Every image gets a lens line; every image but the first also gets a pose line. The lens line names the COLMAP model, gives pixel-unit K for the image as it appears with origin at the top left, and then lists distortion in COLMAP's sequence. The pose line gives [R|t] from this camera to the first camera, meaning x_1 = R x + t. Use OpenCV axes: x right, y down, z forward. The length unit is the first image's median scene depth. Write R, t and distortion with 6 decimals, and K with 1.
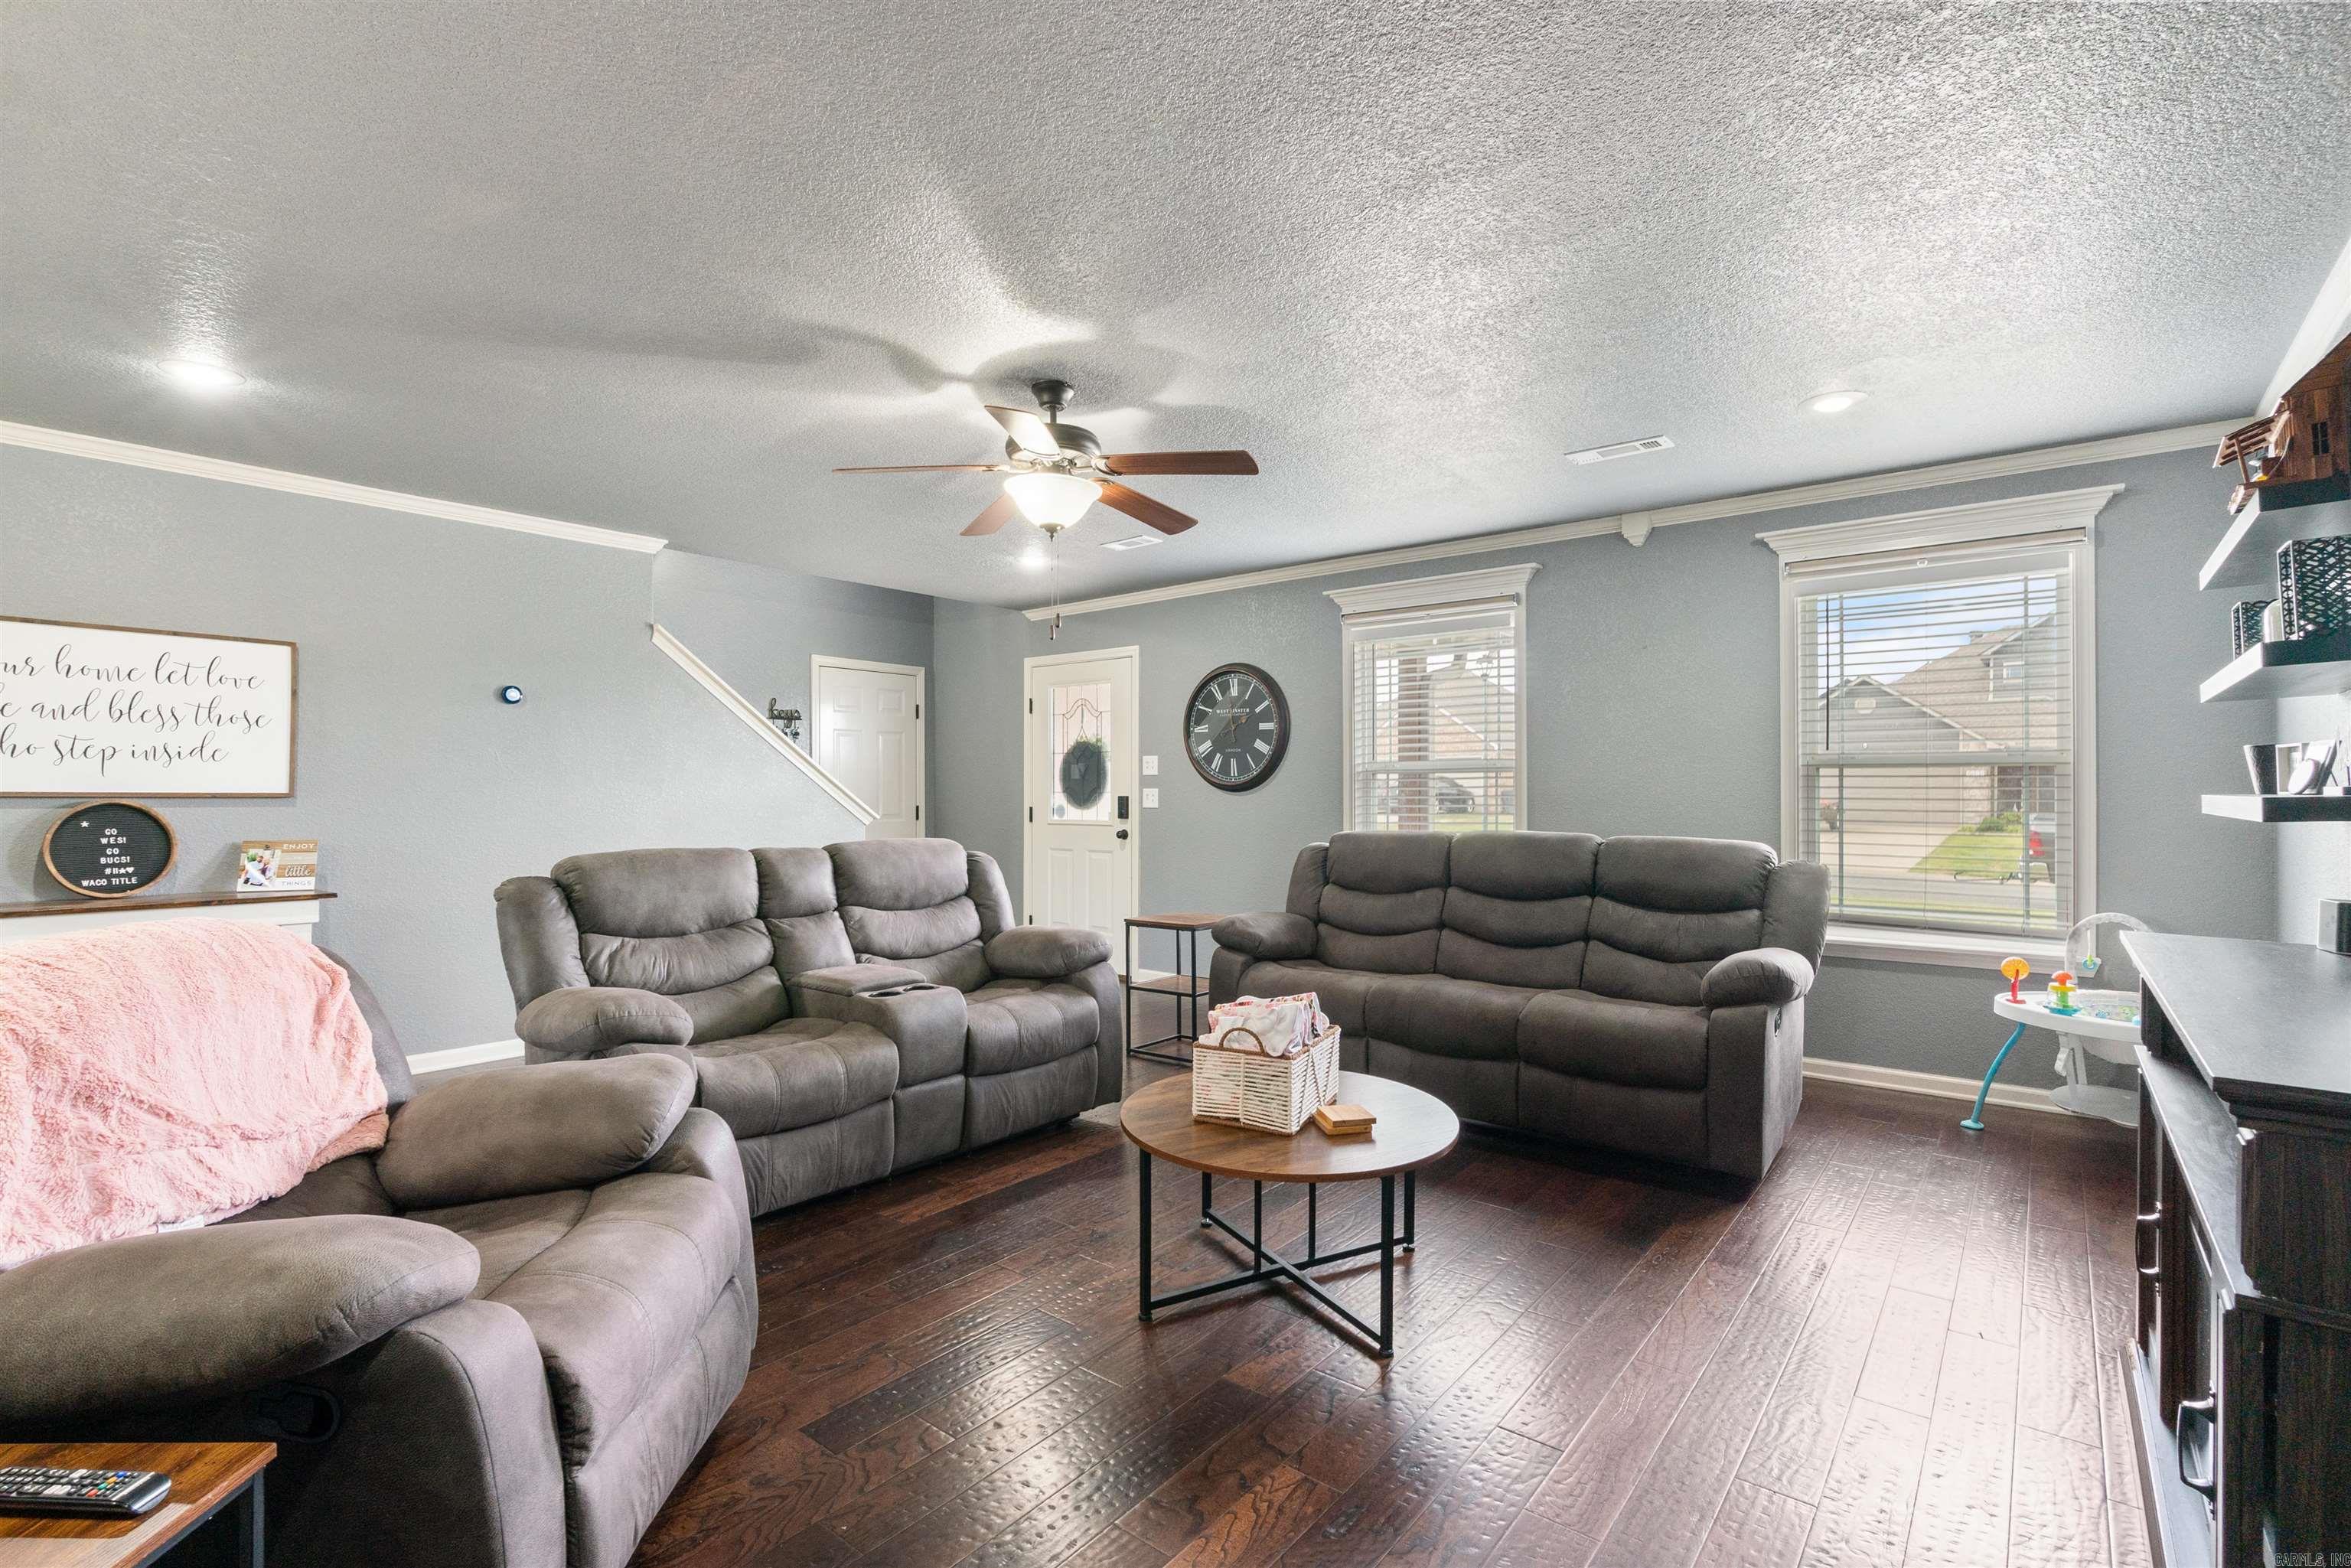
lens RADIAL K [[1099.2, 0, 1173.1], [0, 1099.2, 787.8], [0, 0, 1]] dist [-0.004770, -0.001075]
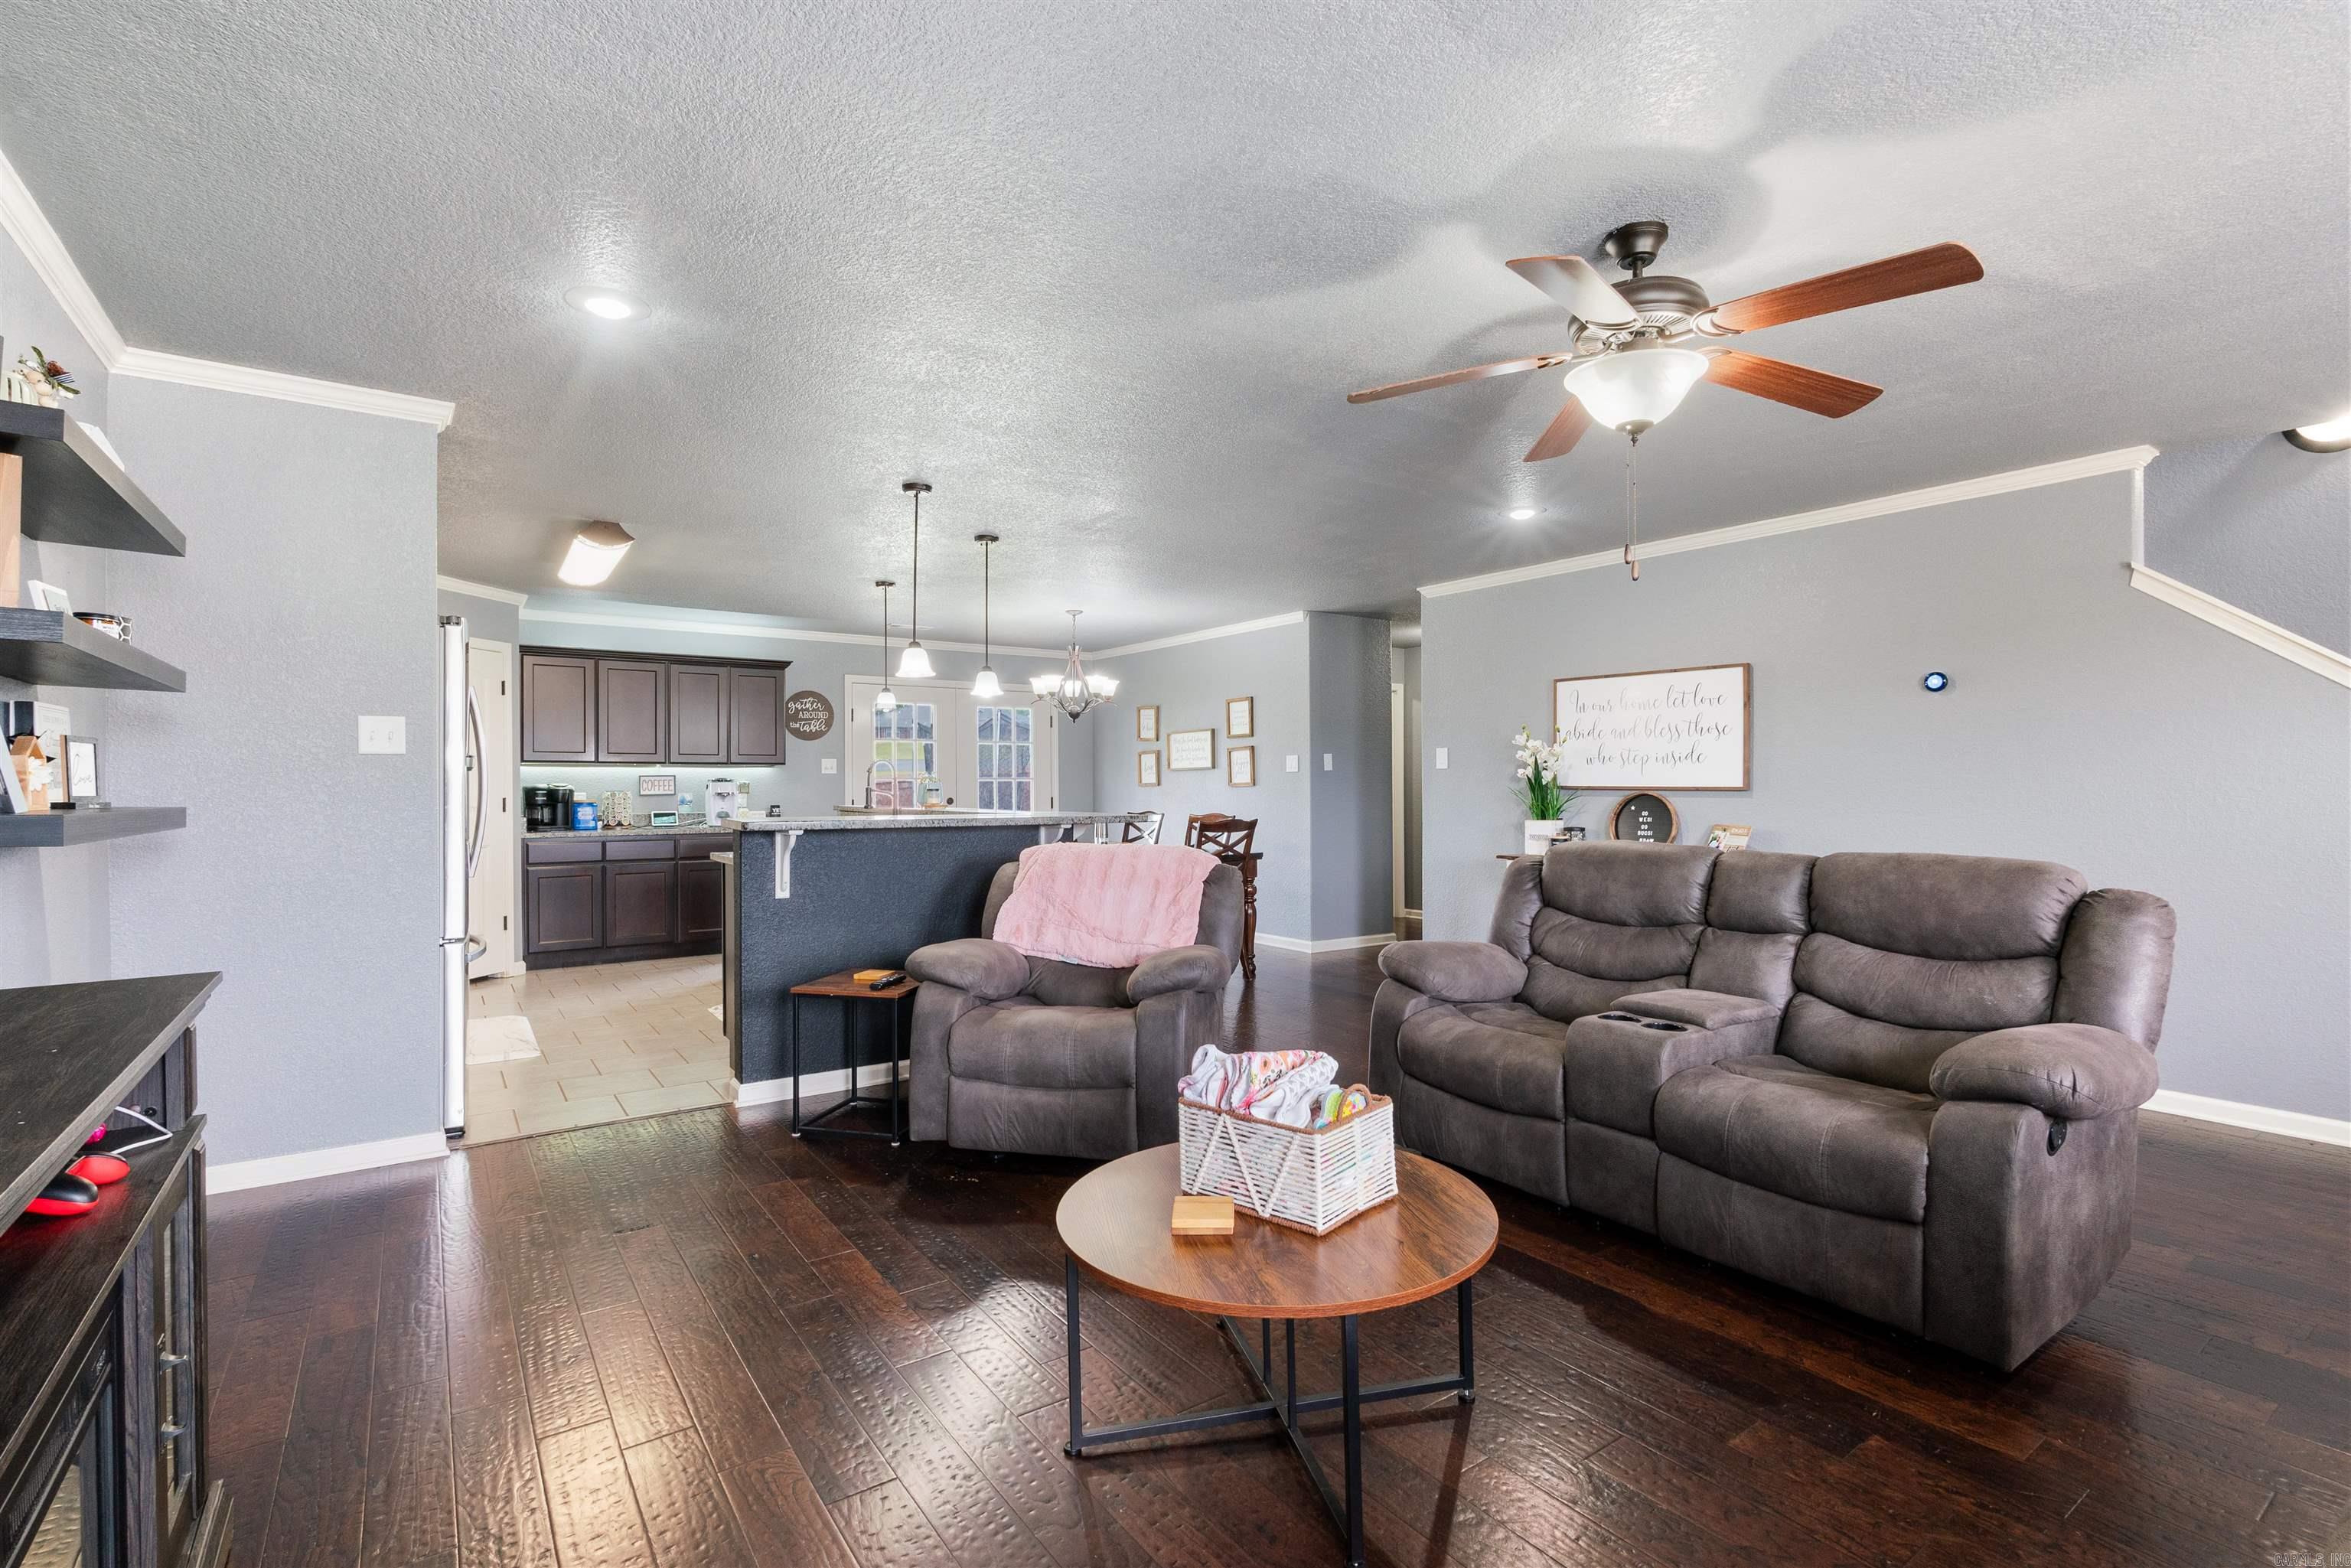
lens RADIAL K [[1099.2, 0, 1185.1], [0, 1099.2, 799.4], [0, 0, 1]] dist [-0.004770, -0.001075]
pose [[-0.270304, 0.012507, -0.962694, 0.554674], [0.008783, 0.999906, 0.010525, 0.000592], [0.962735, -0.005610, -0.270389, 0.747470]]
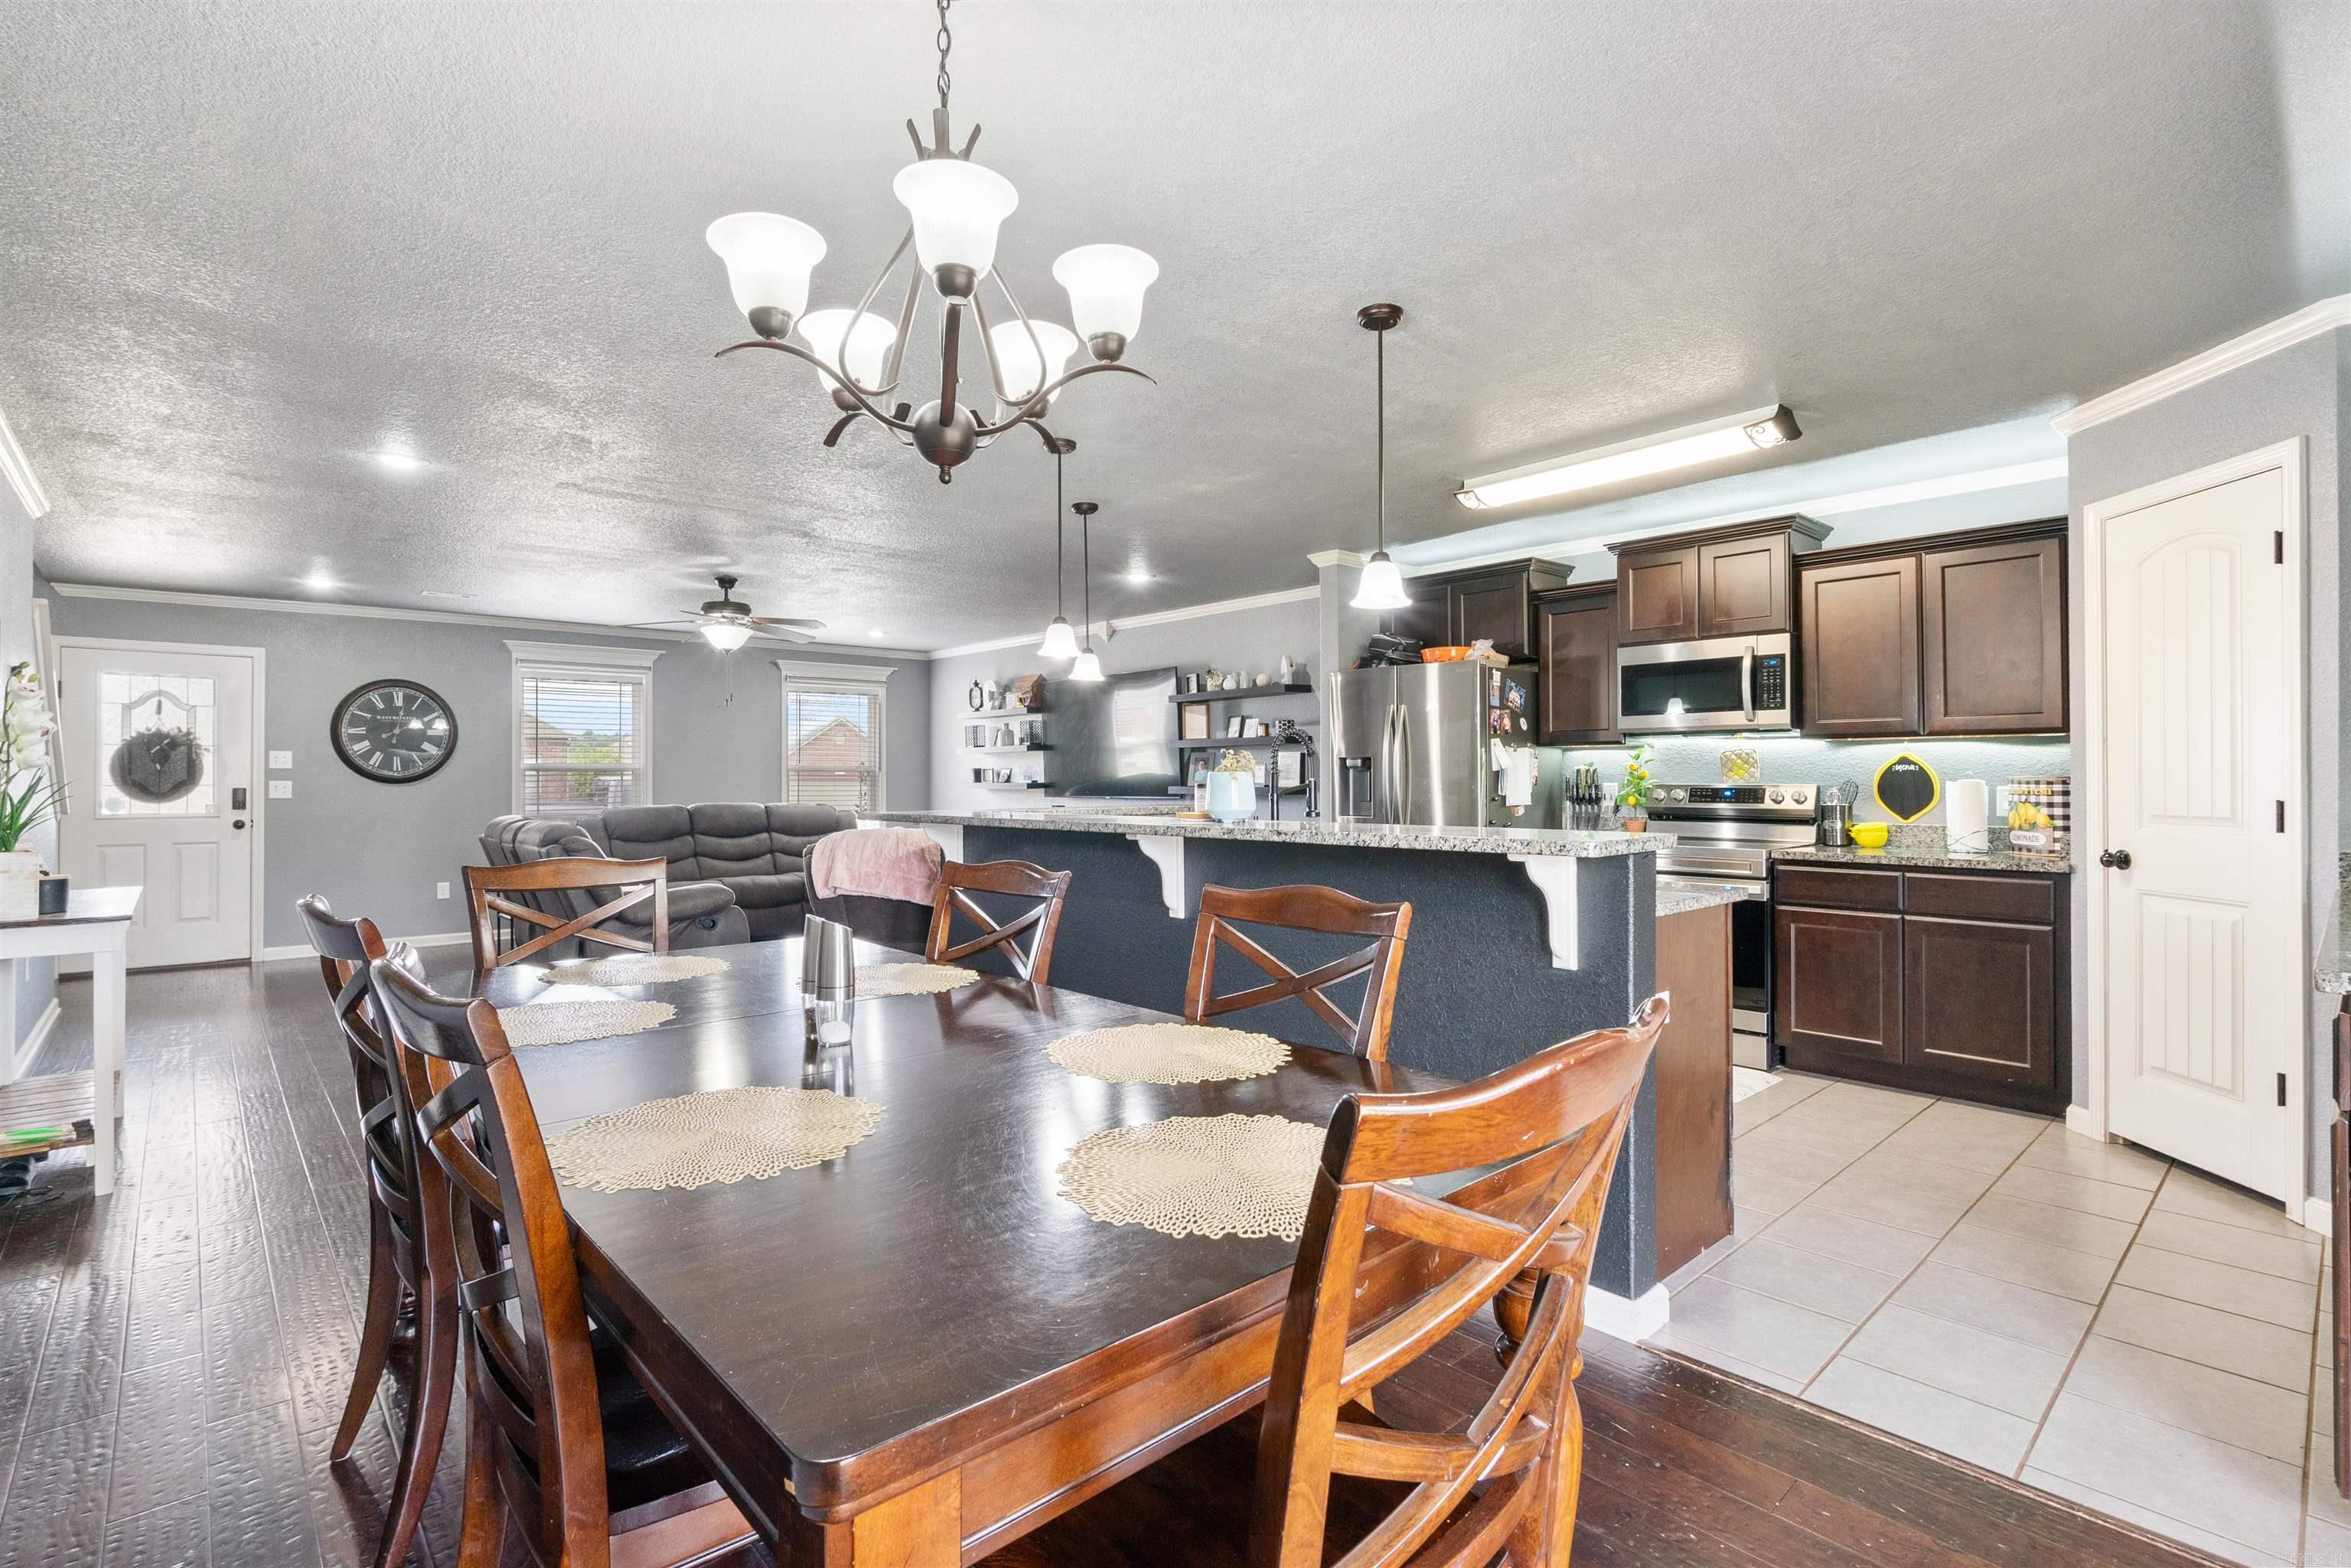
lens RADIAL K [[1099.2, 0, 1190.8], [0, 1099.2, 770.1], [0, 0, 1]] dist [-0.004770, -0.001075]
pose [[0.141436, 0.009572, 0.989901, -1.578989], [-0.002049, 0.999954, -0.009377, -0.002263], [-0.989945, -0.000702, 0.141449, -0.095069]]
